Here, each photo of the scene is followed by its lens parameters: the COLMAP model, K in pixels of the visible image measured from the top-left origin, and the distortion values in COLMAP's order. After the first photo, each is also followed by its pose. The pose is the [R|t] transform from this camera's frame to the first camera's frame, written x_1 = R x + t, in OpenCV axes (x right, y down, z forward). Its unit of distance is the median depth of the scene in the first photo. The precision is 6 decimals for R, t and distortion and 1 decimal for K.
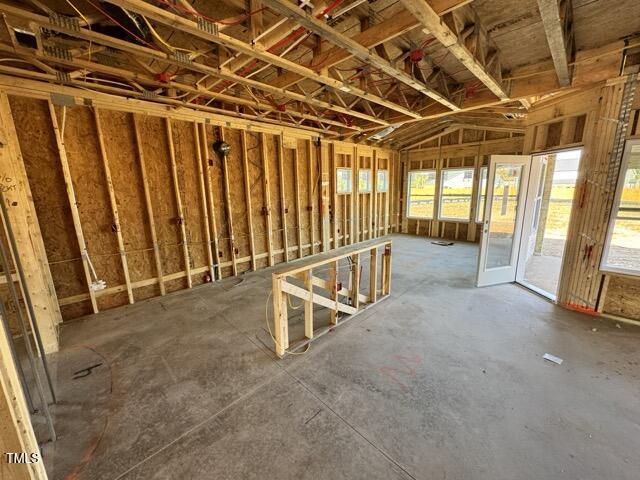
lens RADIAL K [[256.1, 0, 320.5], [0, 256.1, 239.3], [0, 0, 1]] dist [-0.002722, -0.000182]
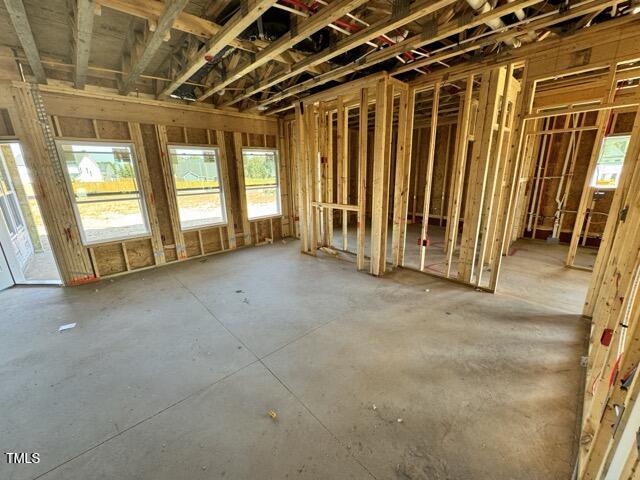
lens RADIAL K [[256.1, 0, 323.0], [0, 256.1, 239.6], [0, 0, 1]] dist [-0.002722, -0.000182]
pose [[0.027551, -0.241927, 0.969903, -0.067890], [0.217724, 0.948430, 0.230386, 0.059432], [-0.975622, 0.204823, 0.078803, -0.235195]]
